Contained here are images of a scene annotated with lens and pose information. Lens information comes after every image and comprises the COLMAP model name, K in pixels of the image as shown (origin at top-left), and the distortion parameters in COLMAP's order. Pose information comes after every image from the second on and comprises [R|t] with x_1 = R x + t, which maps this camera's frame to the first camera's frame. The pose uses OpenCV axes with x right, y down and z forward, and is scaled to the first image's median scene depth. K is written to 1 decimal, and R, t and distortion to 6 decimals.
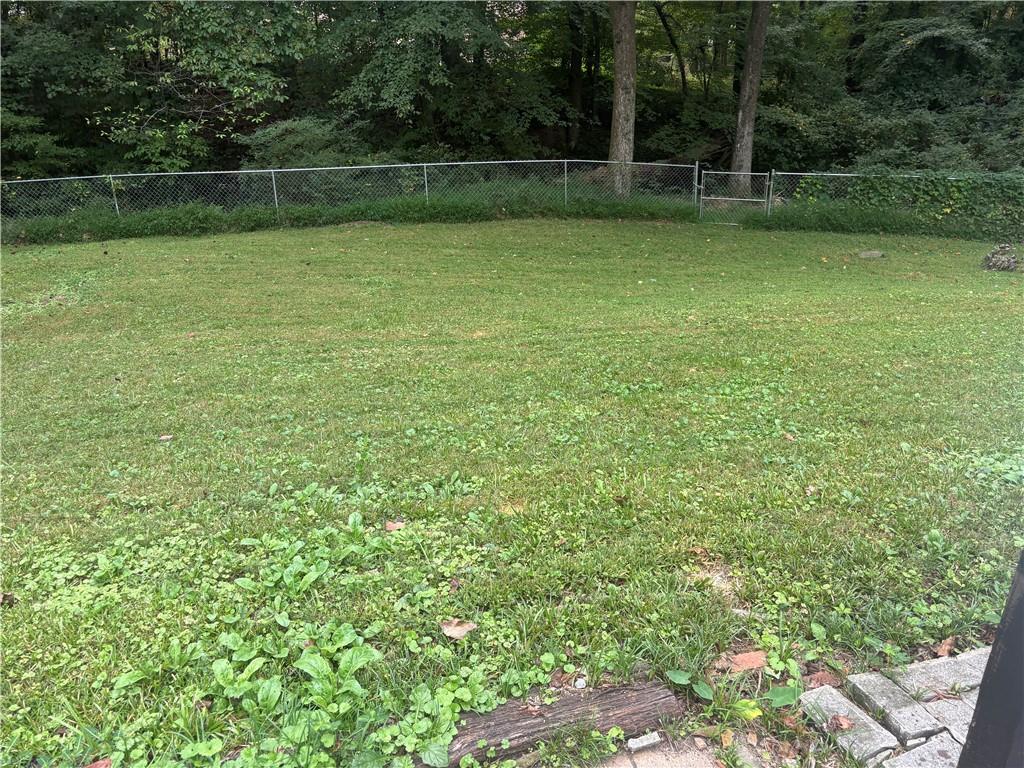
lens RADIAL K [[779.9, 0, 511.9], [0, 779.9, 391.1], [0, 0, 1]] dist [0.060153, -0.061617]
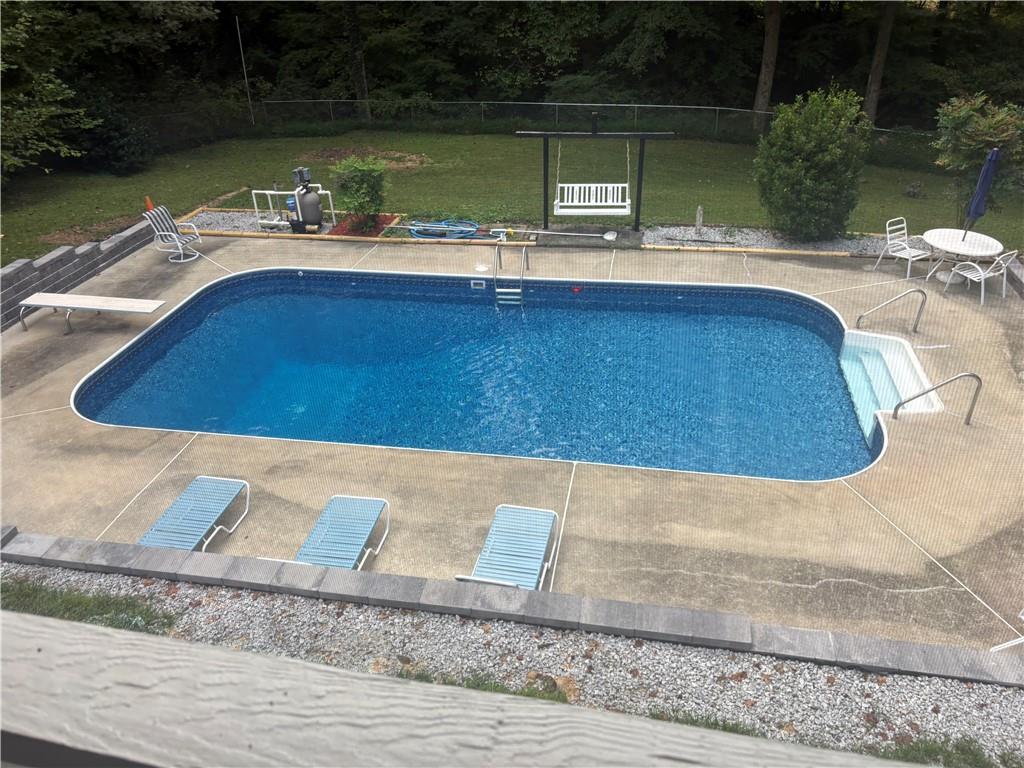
lens RADIAL K [[779.9, 0, 513.1], [0, 779.9, 389.2], [0, 0, 1]] dist [0.060153, -0.061617]
pose [[0.909816, 0.207964, -0.359146, 0.401430], [-0.156498, 0.973422, 0.167208, 0.088104], [0.384374, -0.095923, 0.918180, -0.809656]]
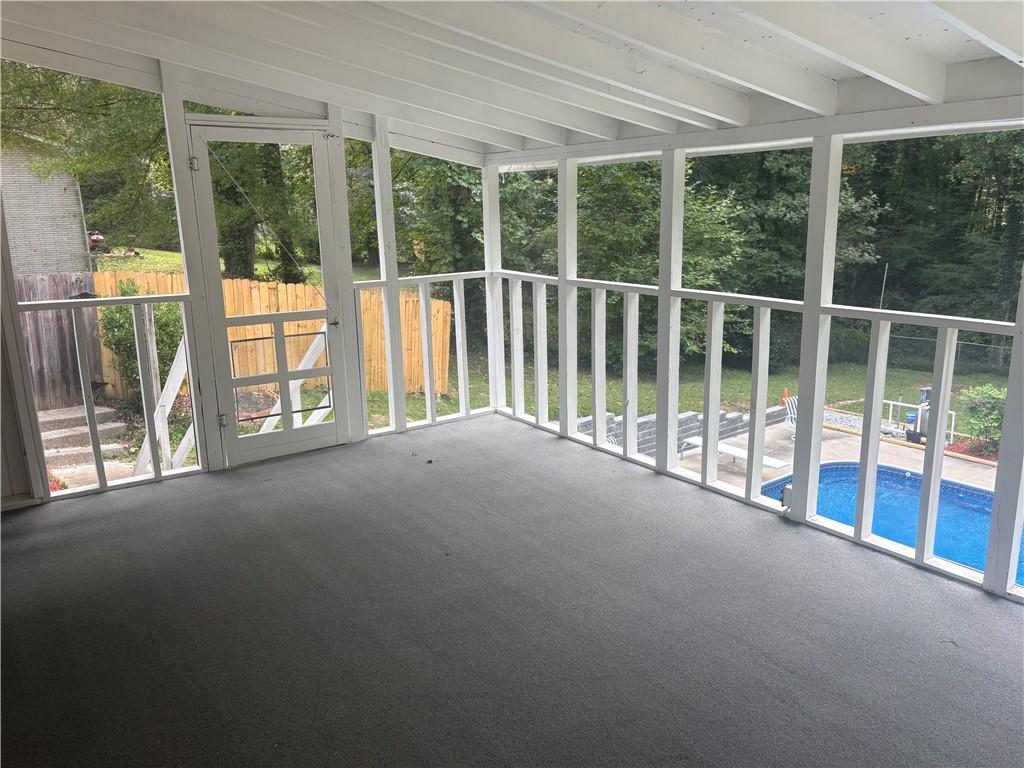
lens RADIAL K [[779.9, 0, 505.1], [0, 779.9, 387.3], [0, 0, 1]] dist [0.060153, -0.061617]
pose [[0.398714, 0.228074, -0.888262, 0.571160], [-0.356884, 0.930819, 0.078806, 0.223503], [0.844784, 0.285586, 0.452526, -1.158699]]
